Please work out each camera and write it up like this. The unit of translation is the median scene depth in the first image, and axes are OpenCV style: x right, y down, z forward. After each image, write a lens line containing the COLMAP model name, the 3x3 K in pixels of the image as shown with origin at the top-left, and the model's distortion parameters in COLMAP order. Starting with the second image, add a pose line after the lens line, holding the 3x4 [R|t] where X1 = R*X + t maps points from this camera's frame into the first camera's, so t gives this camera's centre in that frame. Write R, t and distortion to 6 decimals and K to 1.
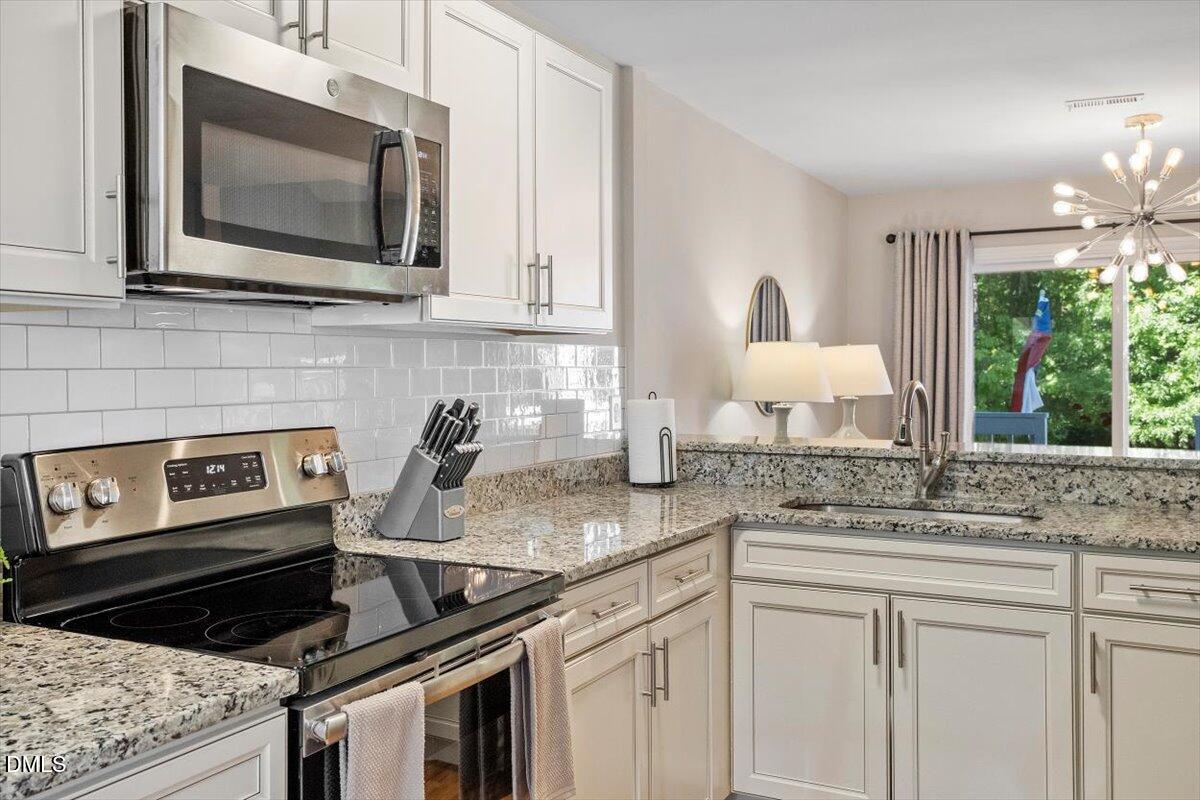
lens RADIAL K [[1065.2, 0, 628.6], [0, 1065.2, 366.5], [0, 0, 1]] dist [0.016328, 0.009429]
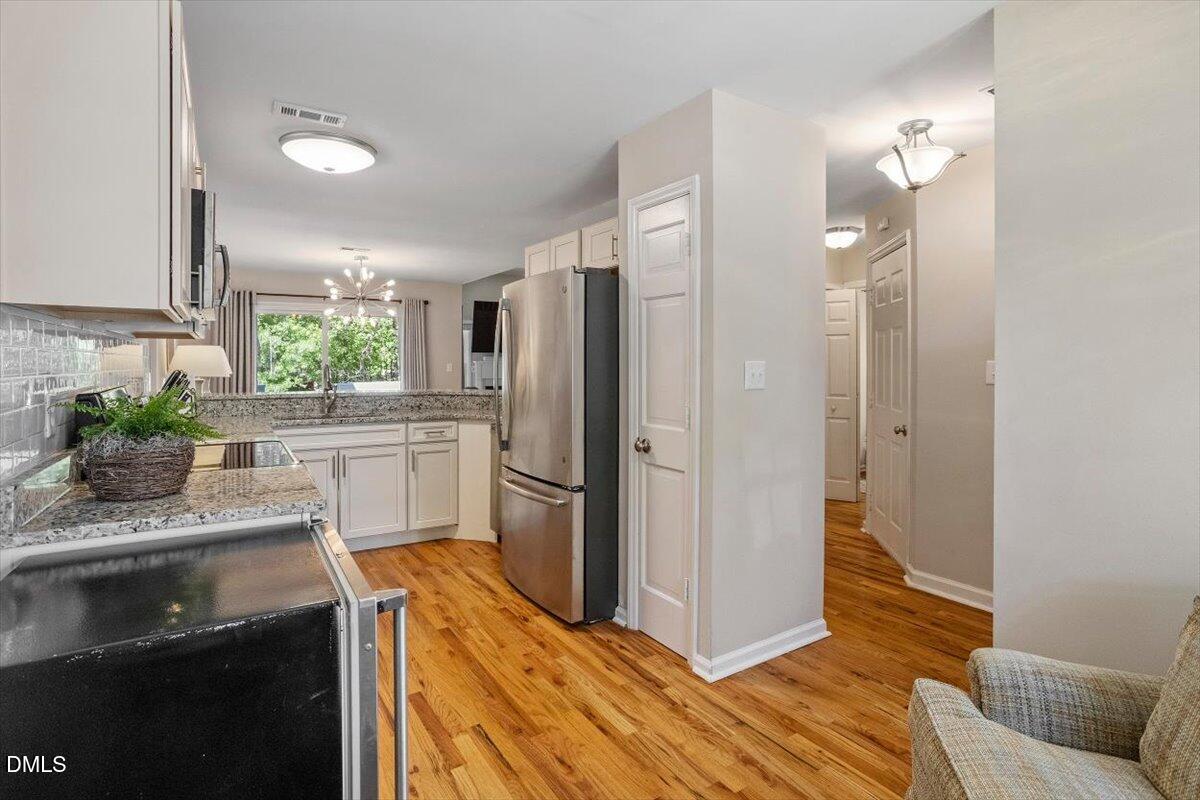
lens RADIAL K [[588.8, 0, 596.3], [0, 588.8, 363.9], [0, 0, 1]] dist [-0.046370, 0.026358]
pose [[0.508730, 0.002010, 0.860924, -0.493466], [-0.000360, 0.999998, -0.002122, 0.015192], [-0.860926, 0.000770, 0.508729, -0.163161]]
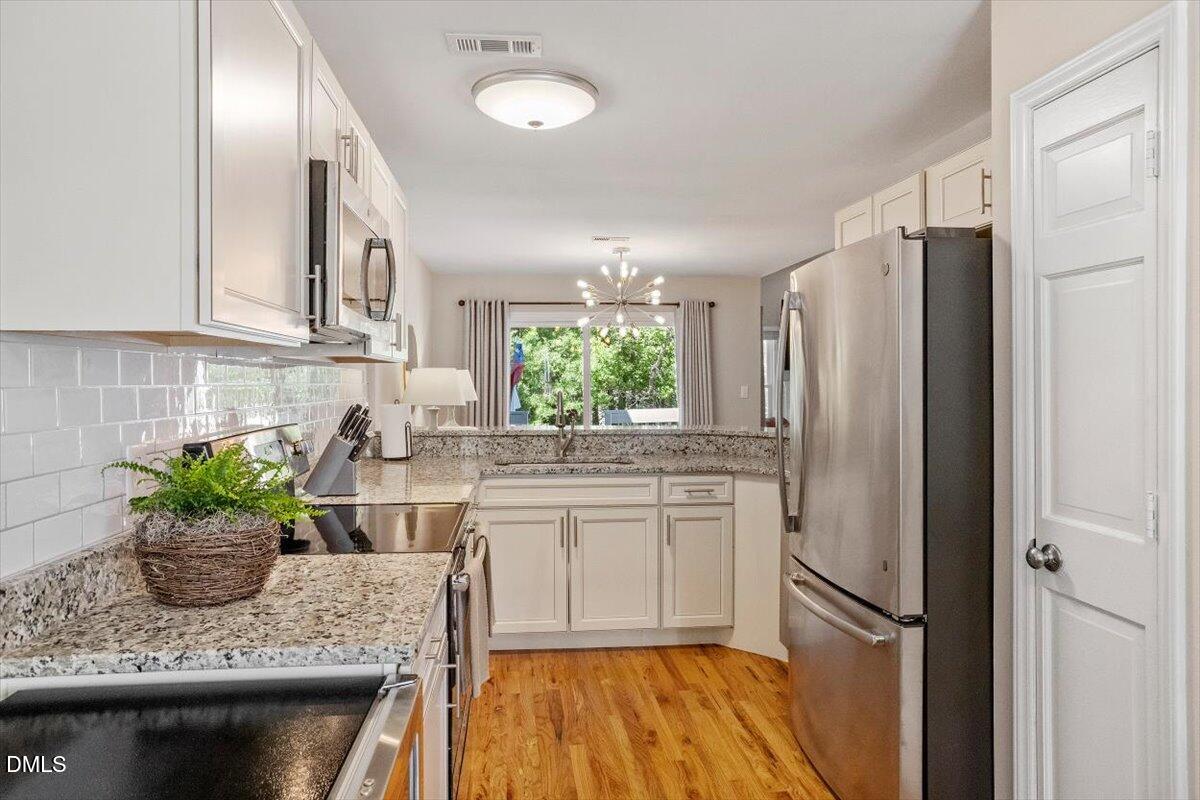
lens RADIAL K [[748.7, 0, 596.6], [0, 748.7, 379.8], [0, 0, 1]] dist [-0.048489, 0.055947]
pose [[0.842385, 0.002008, 0.538872, -0.323512], [0.000882, 0.999987, -0.005105, 0.000818], [-0.538875, 0.004775, 0.842372, -0.083084]]
